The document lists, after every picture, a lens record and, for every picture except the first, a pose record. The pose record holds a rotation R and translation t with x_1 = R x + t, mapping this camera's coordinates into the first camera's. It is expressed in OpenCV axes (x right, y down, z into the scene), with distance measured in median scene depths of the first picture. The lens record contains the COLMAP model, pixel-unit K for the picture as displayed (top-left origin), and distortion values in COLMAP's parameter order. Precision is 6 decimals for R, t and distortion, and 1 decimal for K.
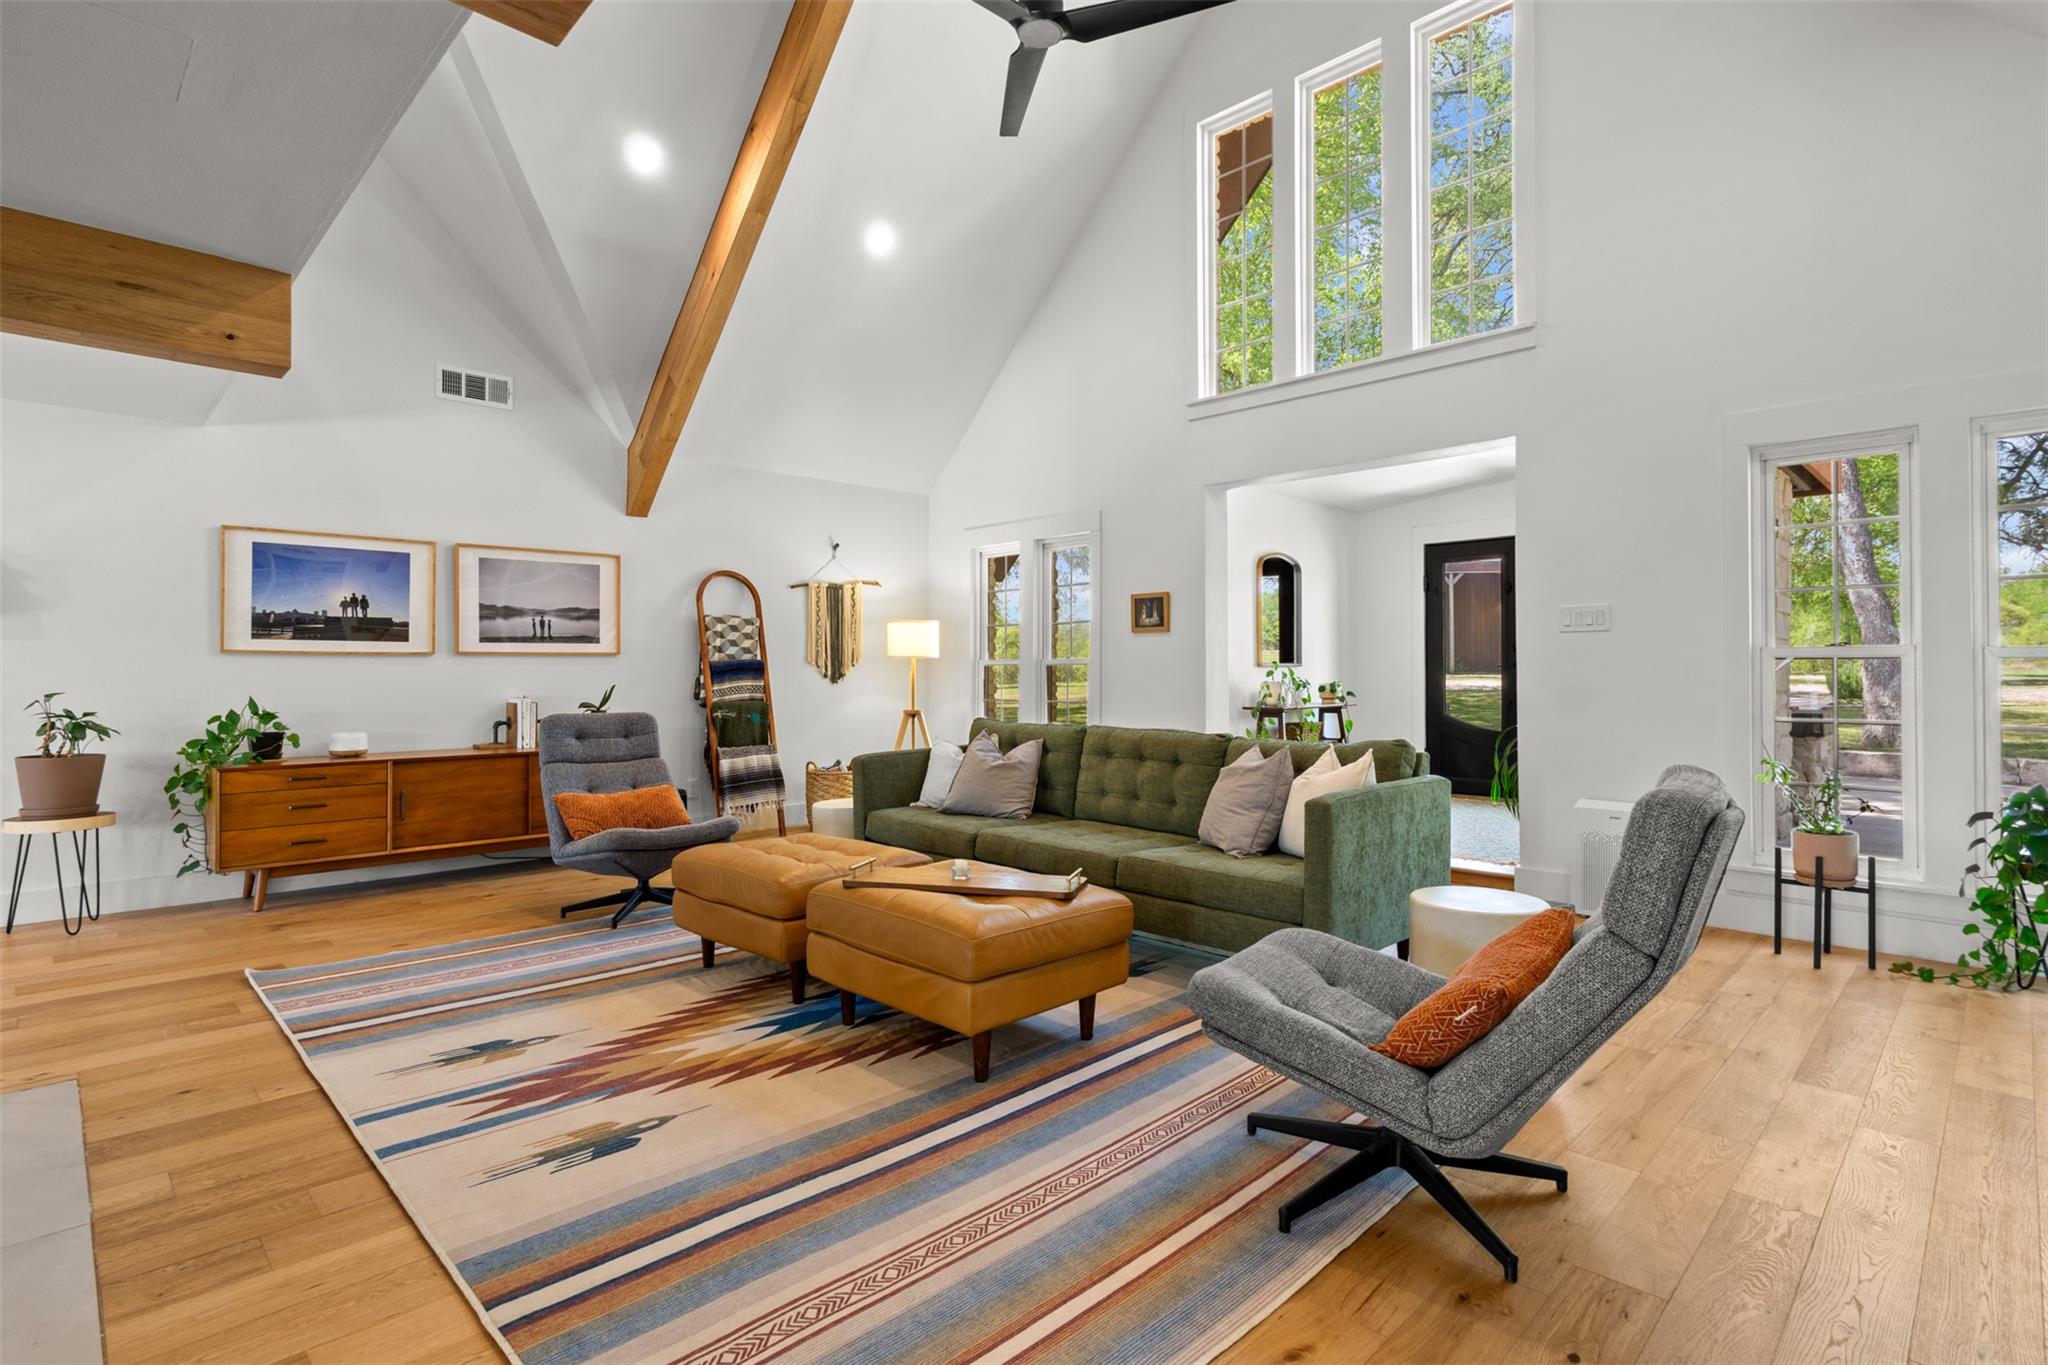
lens RADIAL K [[981.8, 0, 1024.0], [0, 981.8, 682.5], [0, 0, 1]] dist [-0.000129, 0.000208]
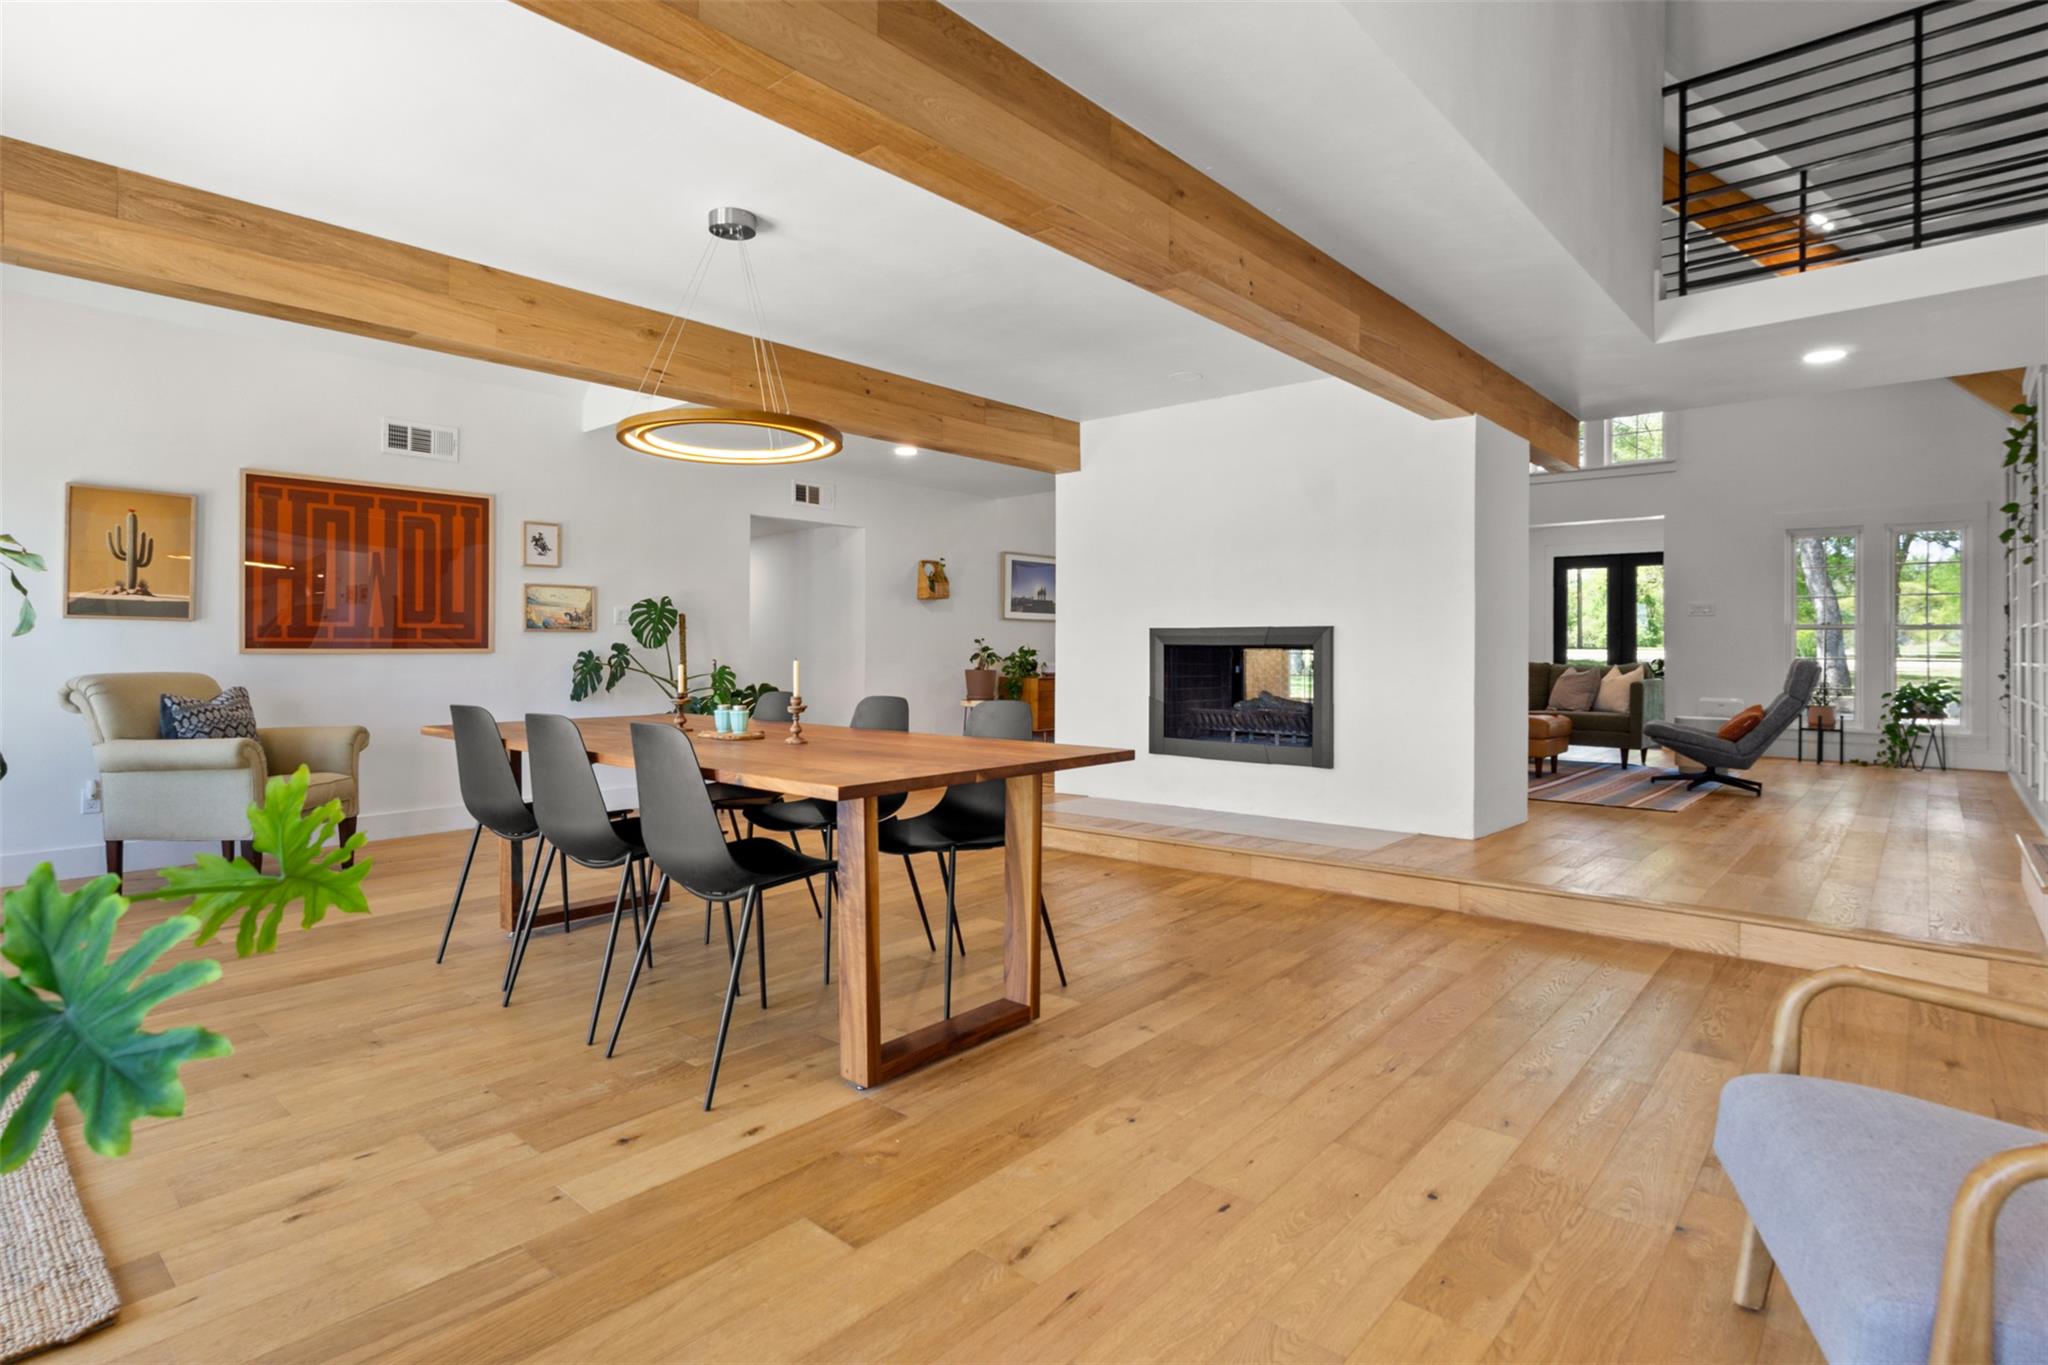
lens RADIAL K [[1016.2, 0, 1013.5], [0, 1016.2, 661.6], [0, 0, 1]] dist [-0.010308, 0.000364]
pose [[0.998723, 0.007460, 0.049958, -1.139006], [-0.007579, 0.999969, 0.002198, 0.058781], [-0.049940, -0.002574, 0.998749, -1.205062]]
